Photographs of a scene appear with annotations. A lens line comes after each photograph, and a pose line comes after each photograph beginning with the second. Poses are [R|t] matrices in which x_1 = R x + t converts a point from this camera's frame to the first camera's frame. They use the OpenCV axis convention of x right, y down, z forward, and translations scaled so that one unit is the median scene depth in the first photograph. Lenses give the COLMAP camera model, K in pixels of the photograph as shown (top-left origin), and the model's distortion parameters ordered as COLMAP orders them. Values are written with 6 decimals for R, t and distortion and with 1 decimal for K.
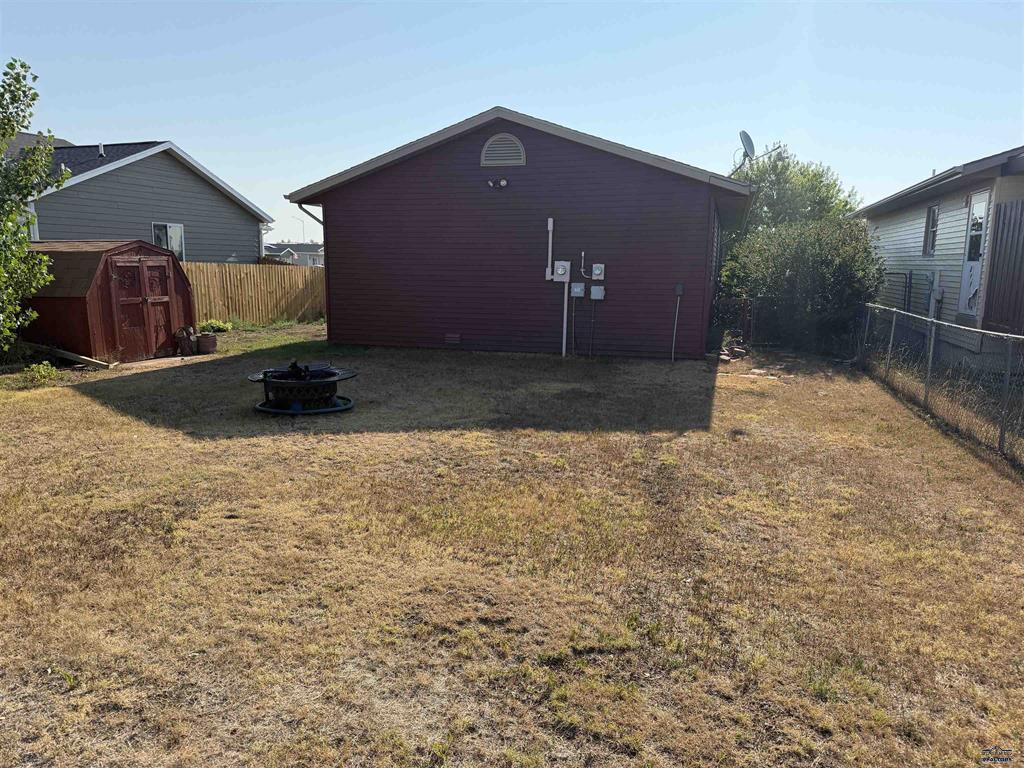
lens RADIAL K [[720.7, 0, 511.9], [0, 720.7, 386.8], [0, 0, 1]] dist [0.072933, -0.097569]
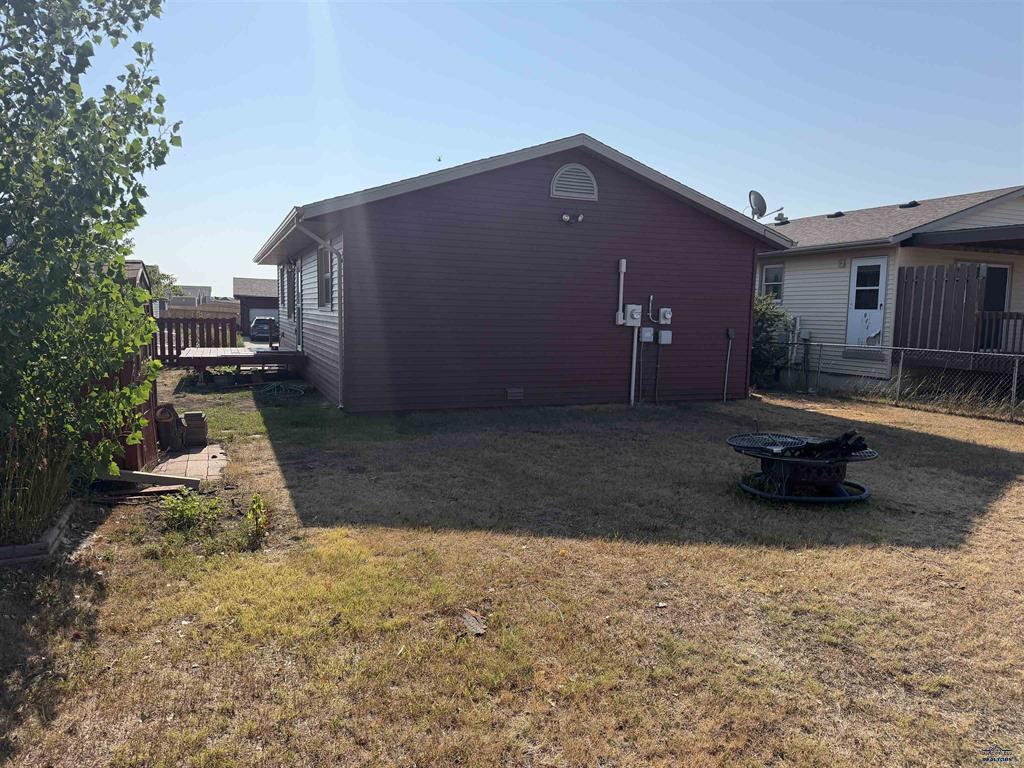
lens RADIAL K [[720.7, 0, 512.5], [0, 720.7, 385.1], [0, 0, 1]] dist [0.072933, -0.097569]
pose [[0.775255, -0.057781, 0.629000, -0.654994], [0.093799, 0.995298, -0.024180, -0.061037], [-0.624645, 0.077745, 0.777029, 0.370442]]
